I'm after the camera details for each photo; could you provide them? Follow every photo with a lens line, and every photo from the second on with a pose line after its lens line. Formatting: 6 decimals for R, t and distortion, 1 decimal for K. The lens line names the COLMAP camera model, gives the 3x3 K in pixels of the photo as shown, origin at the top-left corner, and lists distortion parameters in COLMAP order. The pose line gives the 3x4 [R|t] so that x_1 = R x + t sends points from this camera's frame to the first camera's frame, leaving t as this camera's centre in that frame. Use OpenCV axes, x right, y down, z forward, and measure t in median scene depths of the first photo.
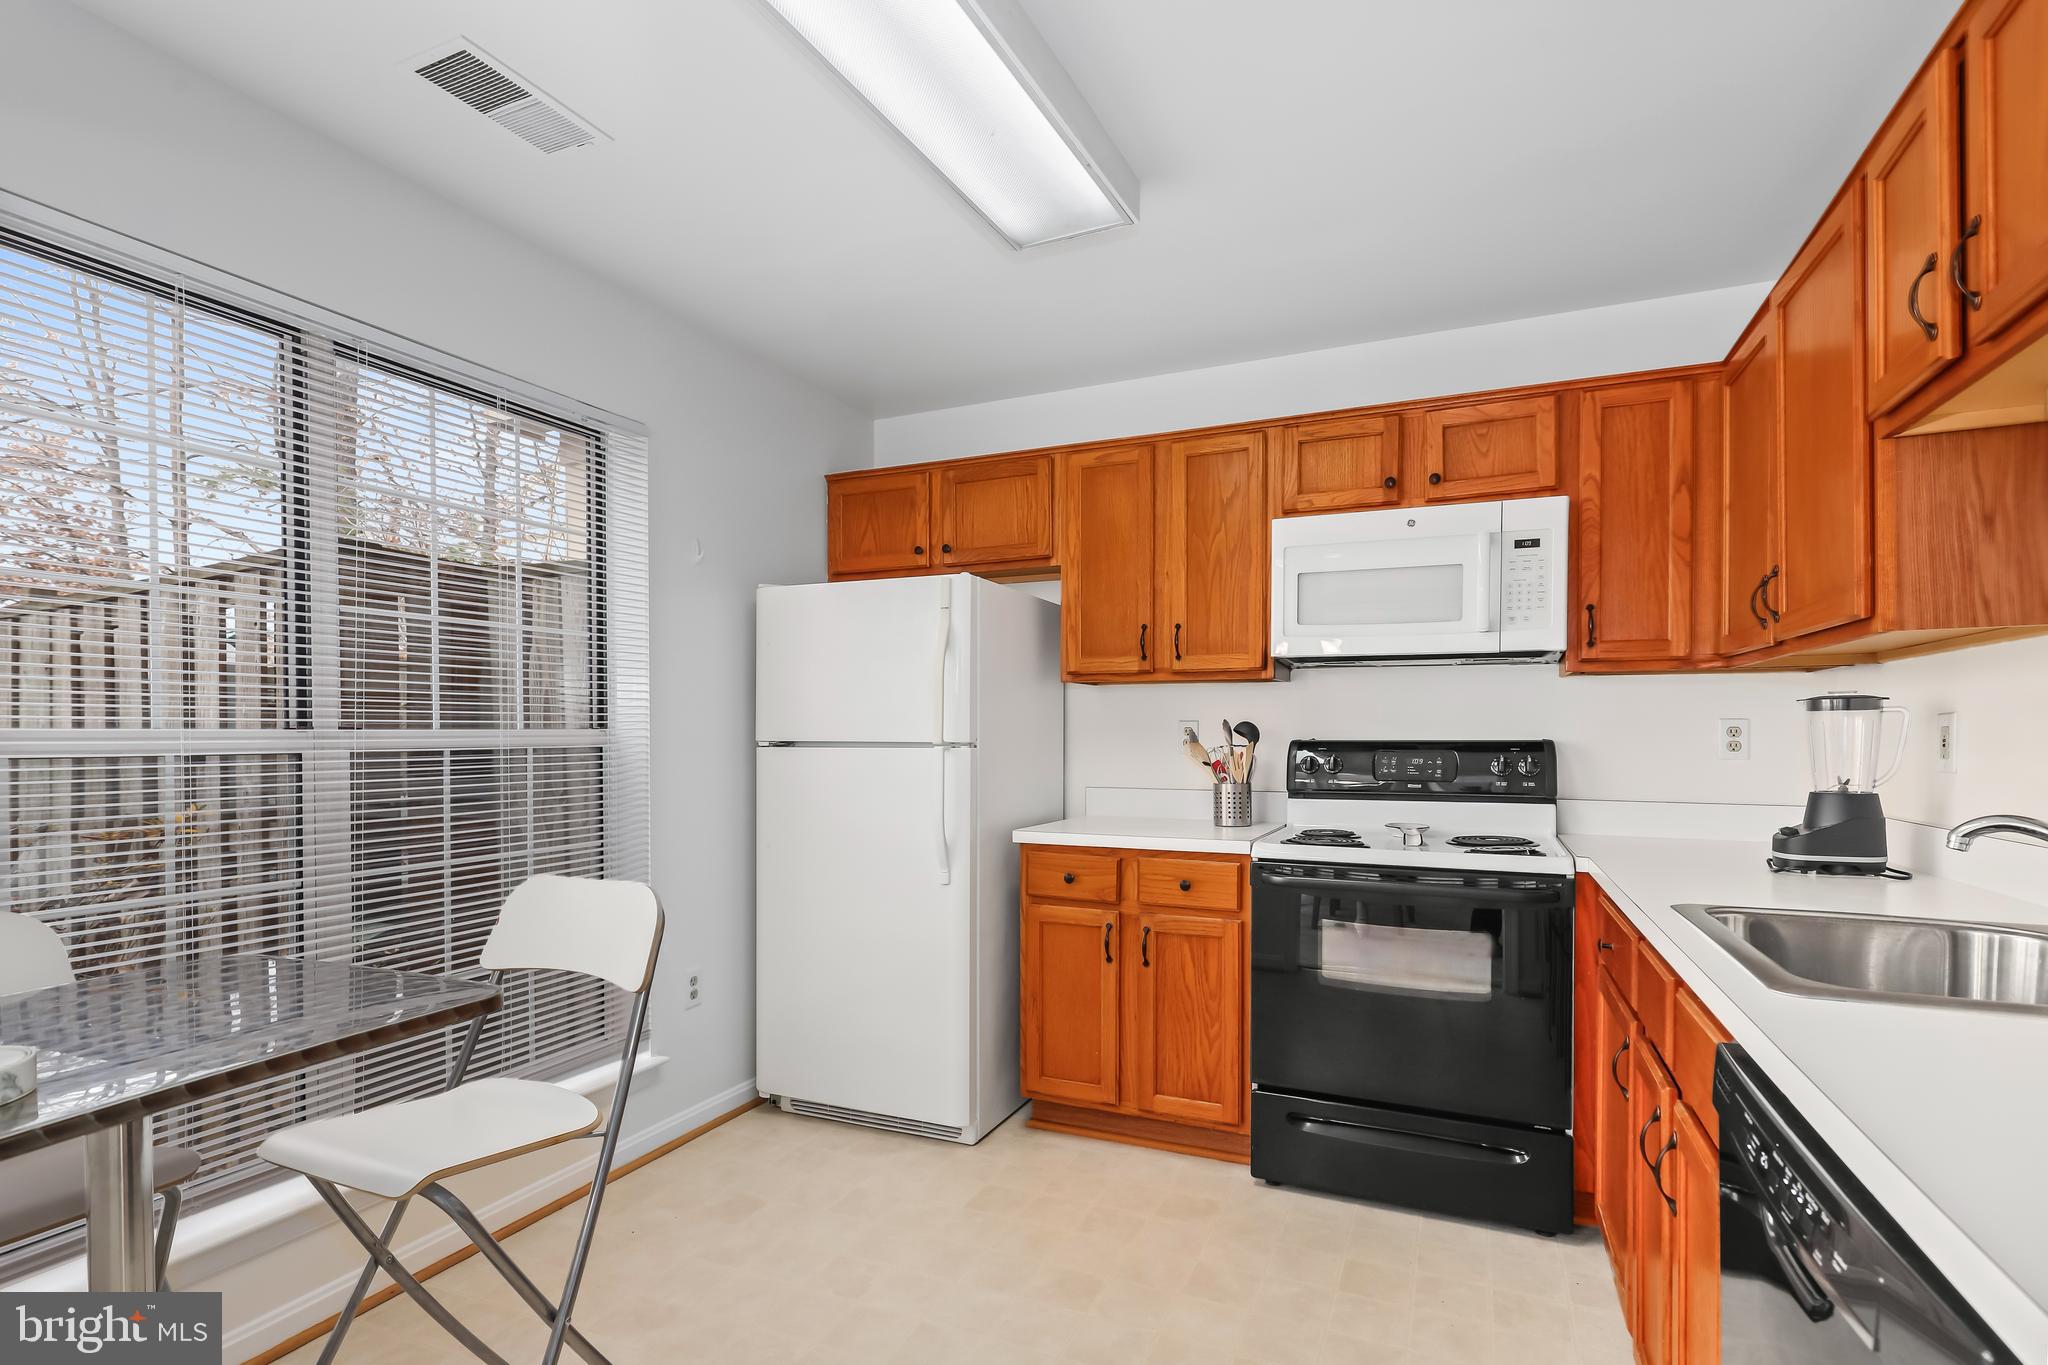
lens RADIAL K [[970.9, 0, 1055.1], [0, 970.9, 742.6], [0, 0, 1]] dist [0.005288, -0.000065]
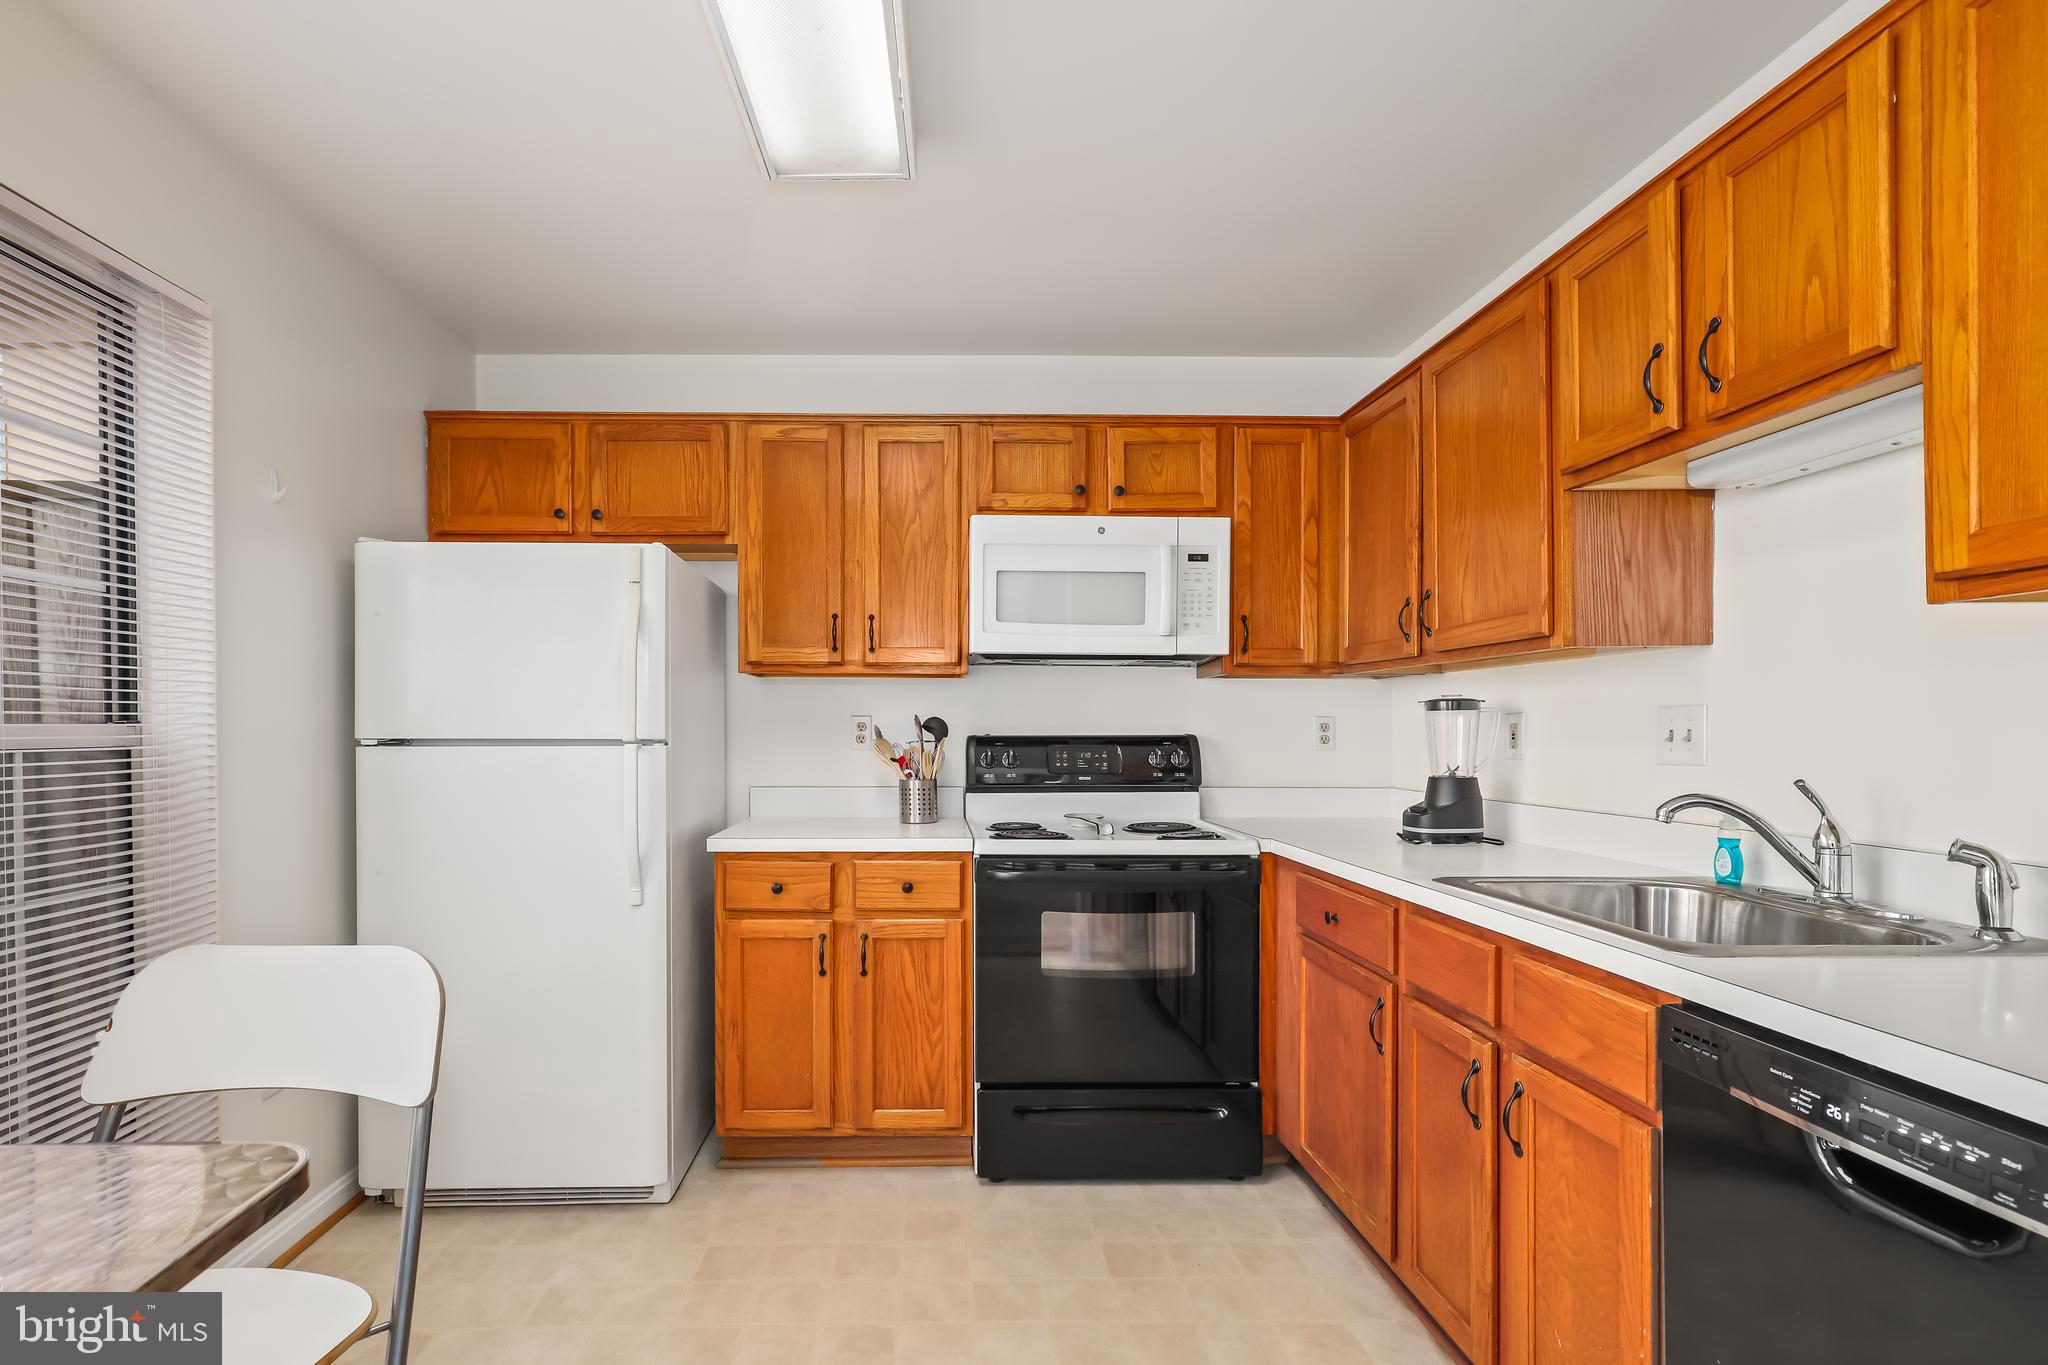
lens RADIAL K [[937.8, 0, 949.3], [0, 937.8, 736.8], [0, 0, 1]] dist [0.001596, -0.000511]
pose [[0.912876, -0.003853, 0.408220, -0.199408], [0.003843, 0.999992, 0.000845, -0.002225], [-0.408220, 0.000797, 0.912883, 0.133174]]
